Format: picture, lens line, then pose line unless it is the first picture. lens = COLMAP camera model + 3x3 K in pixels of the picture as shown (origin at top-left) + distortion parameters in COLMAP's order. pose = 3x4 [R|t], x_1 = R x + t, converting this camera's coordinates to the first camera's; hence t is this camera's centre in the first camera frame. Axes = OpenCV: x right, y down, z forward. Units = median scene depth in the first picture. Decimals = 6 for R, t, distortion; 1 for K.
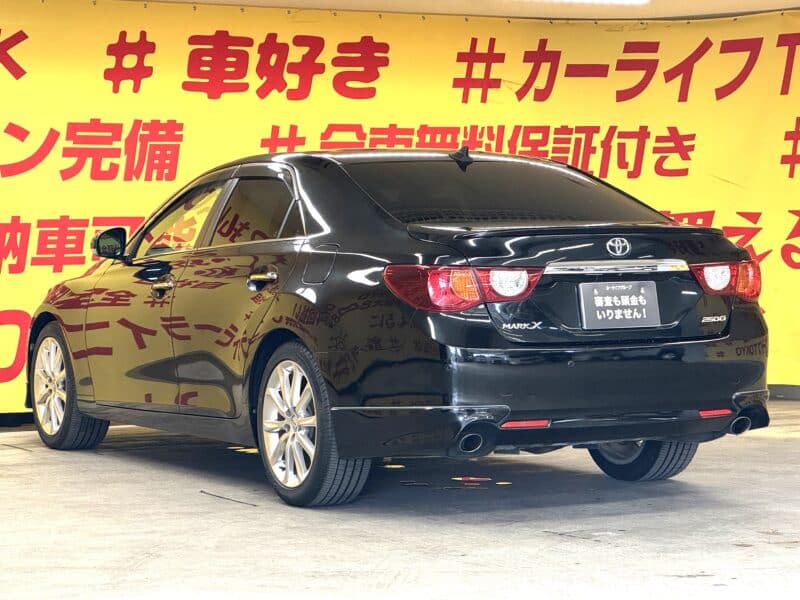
lens RADIAL K [[2151.8, 0, 395.8], [0, 2151.8, 255.6], [0, 0, 1]] dist [-0.227055, 9.218468]
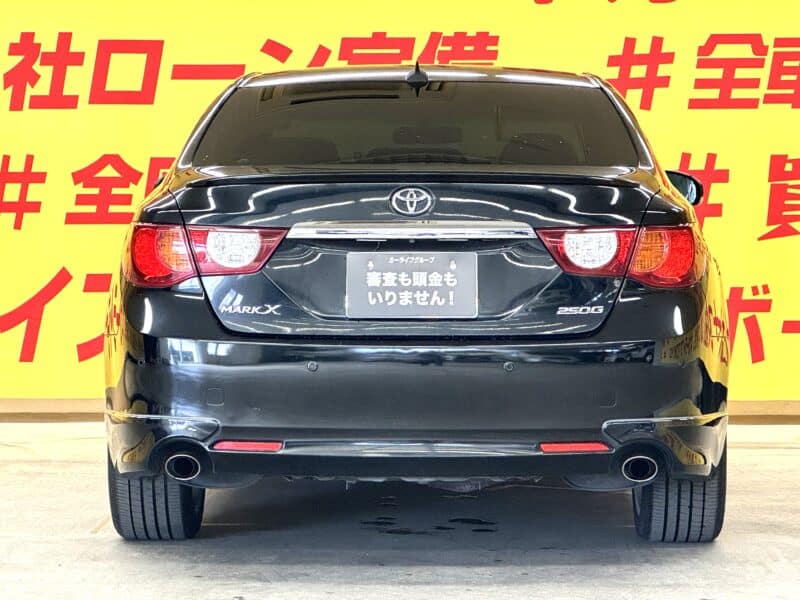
lens RADIAL K [[2620.0, 0, 400.0], [0, 2620.0, 300.0], [0, 0, 1]] dist [-0.653708, 18.706048]
pose [[0.869162, 0.034936, -0.493291, 0.340206], [-0.017247, 0.999036, 0.040366, -0.004189], [0.494226, -0.026577, 0.868927, 0.170266]]
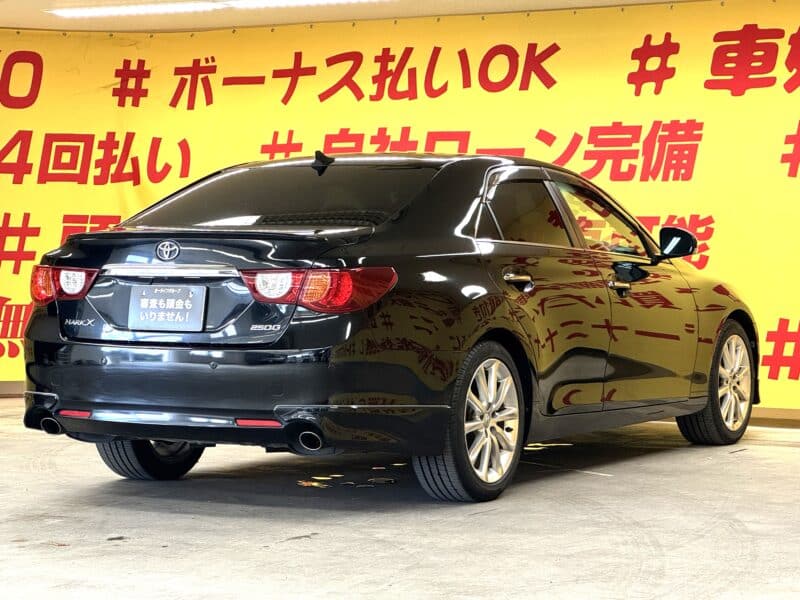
lens RADIAL K [[2151.8, 0, 395.8], [0, 2151.8, 255.6], [0, 0, 1]] dist [-0.227055, 9.218468]
pose [[0.538176, 0.021645, -0.842555, 0.671975], [-0.017929, 0.999738, 0.014231, -0.012078], [0.842642, 0.007447, 0.538423, 0.353038]]
